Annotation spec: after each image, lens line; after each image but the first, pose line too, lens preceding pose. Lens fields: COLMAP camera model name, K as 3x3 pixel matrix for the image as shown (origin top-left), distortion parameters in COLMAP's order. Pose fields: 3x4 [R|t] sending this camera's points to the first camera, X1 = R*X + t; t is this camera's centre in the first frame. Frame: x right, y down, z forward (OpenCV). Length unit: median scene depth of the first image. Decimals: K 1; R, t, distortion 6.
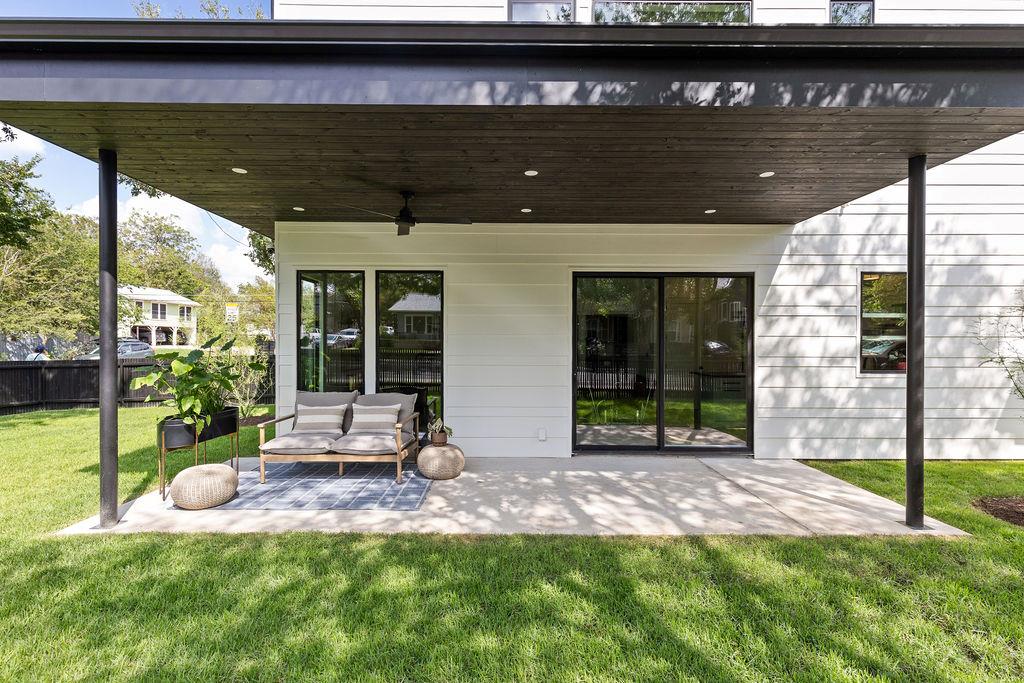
lens RADIAL K [[464.9, 0, 516.1], [0, 464.9, 339.5], [0, 0, 1]] dist [0.004108, -0.000418]
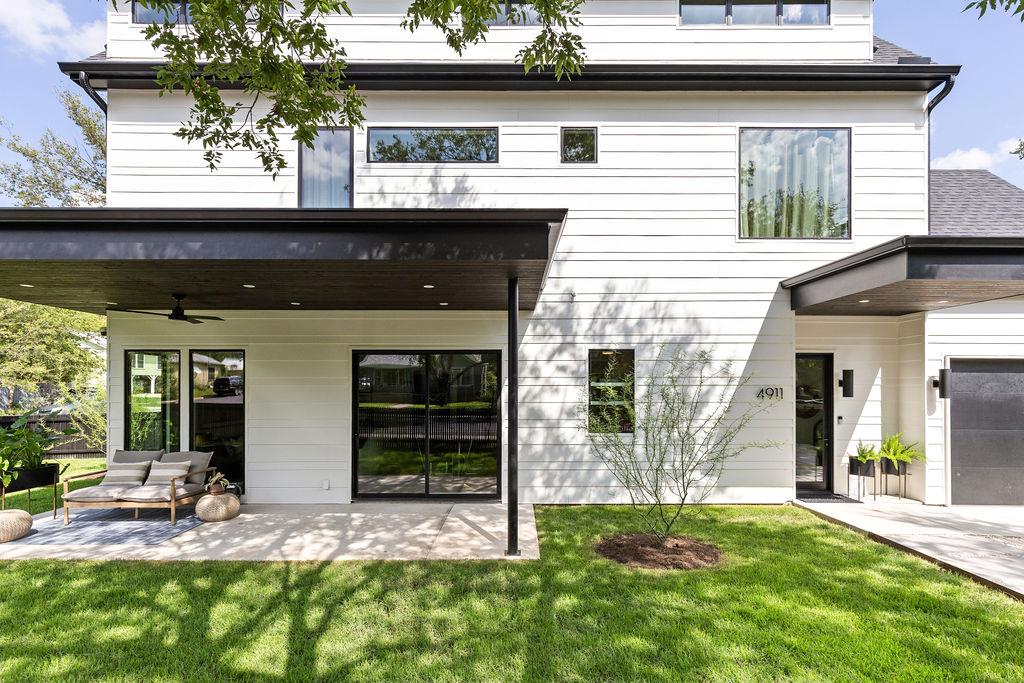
lens RADIAL K [[464.9, 0, 490.8], [0, 464.9, 389.4], [0, 0, 1]] dist [0.004108, -0.000418]
pose [[0.999964, -0.006991, 0.004796, 0.555563], [0.006971, 0.999967, 0.004216, -0.053935], [-0.004825, -0.004182, 0.999980, -0.261130]]
